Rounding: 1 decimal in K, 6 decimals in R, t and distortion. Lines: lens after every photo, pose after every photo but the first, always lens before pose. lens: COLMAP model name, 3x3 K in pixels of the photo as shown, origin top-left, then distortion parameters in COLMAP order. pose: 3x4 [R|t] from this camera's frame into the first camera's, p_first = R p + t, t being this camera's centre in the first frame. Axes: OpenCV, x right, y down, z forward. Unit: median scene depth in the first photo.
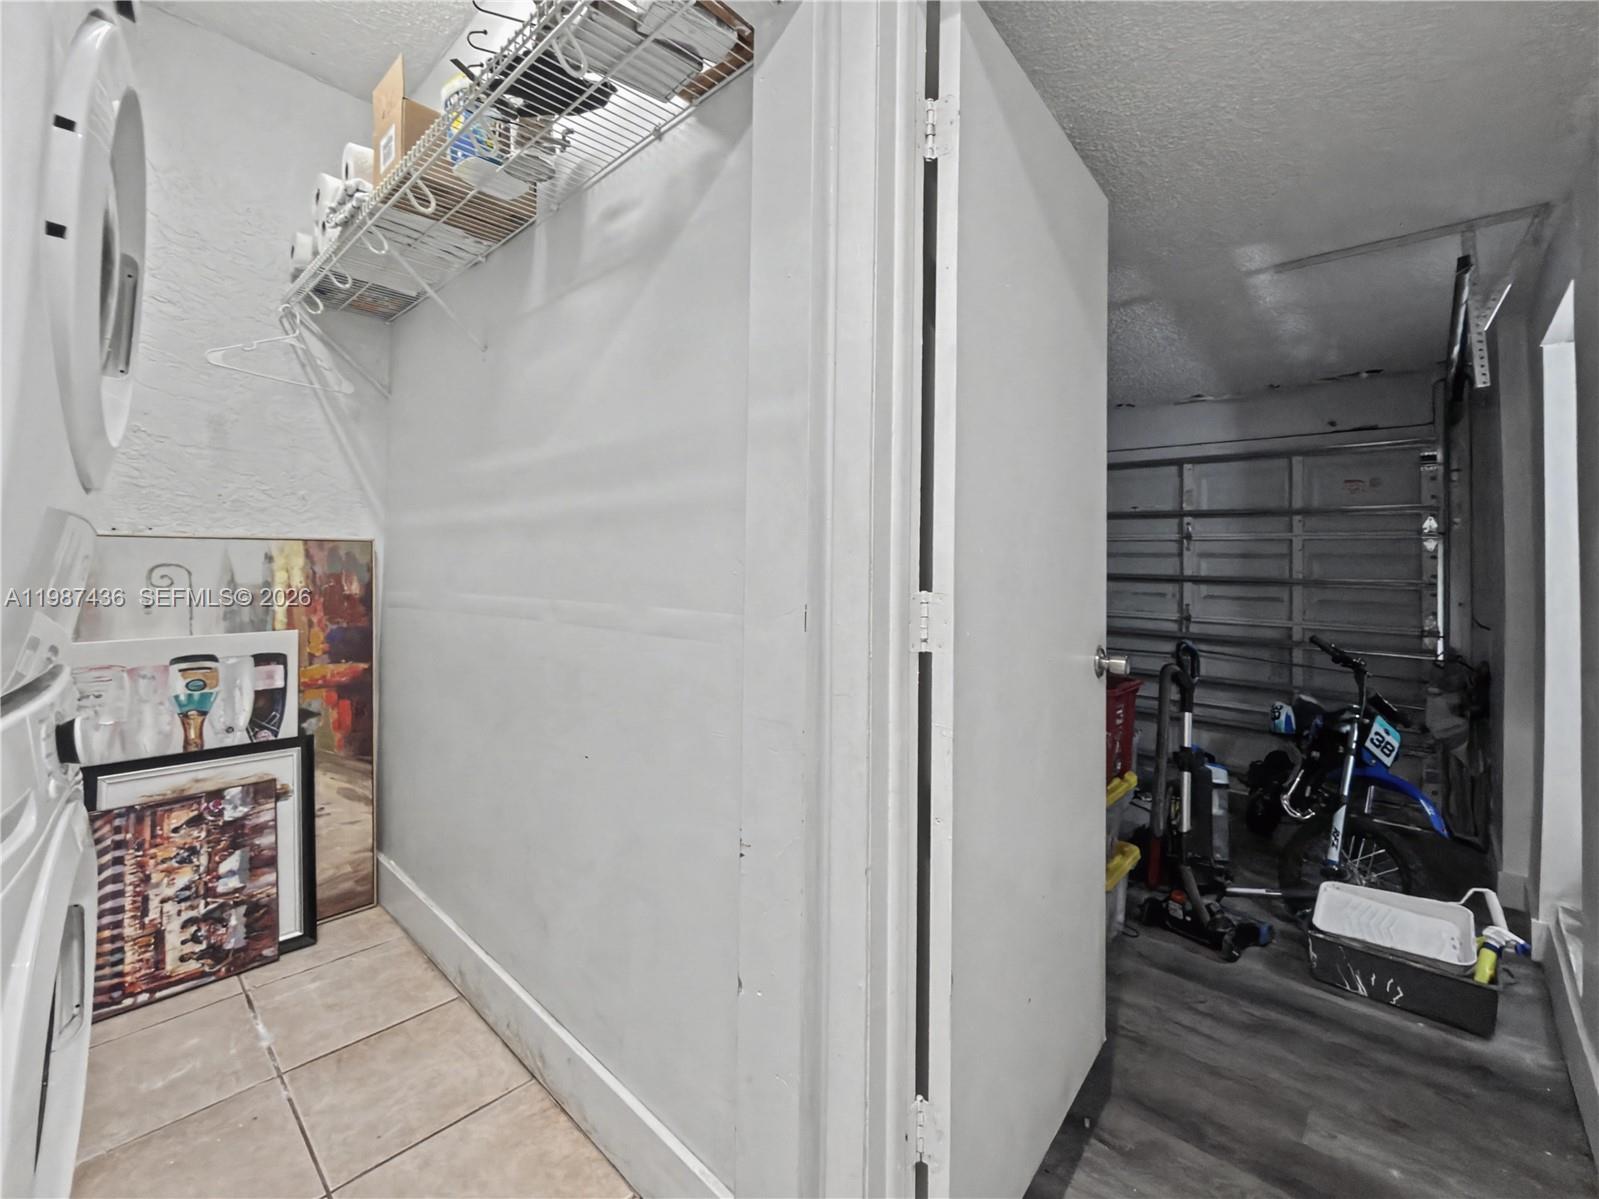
lens RADIAL K [[672.3, 0, 802.4], [0, 672.3, 618.7], [0, 0, 1]] dist [0.001004, -0.000109]
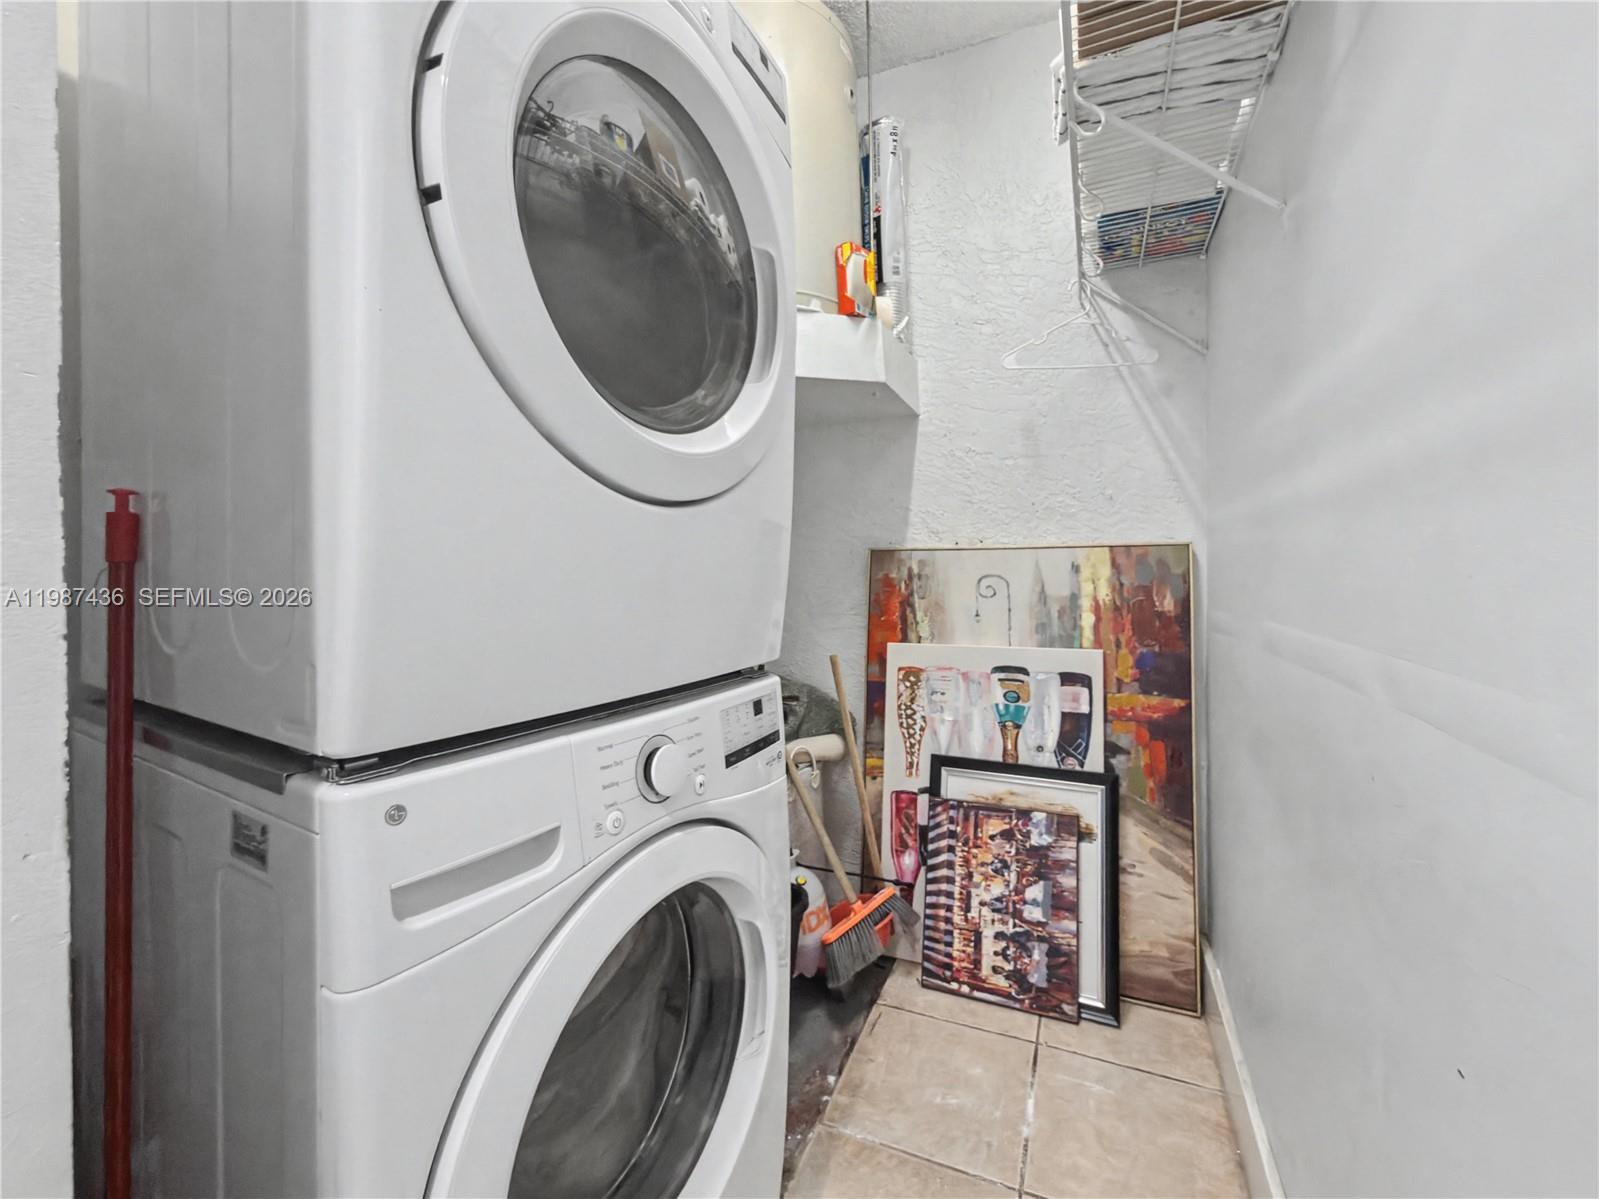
lens RADIAL K [[682.6, 0, 800.1], [0, 682.6, 558.0], [0, 0, 1]] dist [-0.001559, -0.000228]
pose [[0.329248, -0.021216, -0.944005, -0.049396], [-0.066445, 0.996749, -0.045575, -0.036836], [0.941903, 0.077730, 0.326768, 0.349069]]
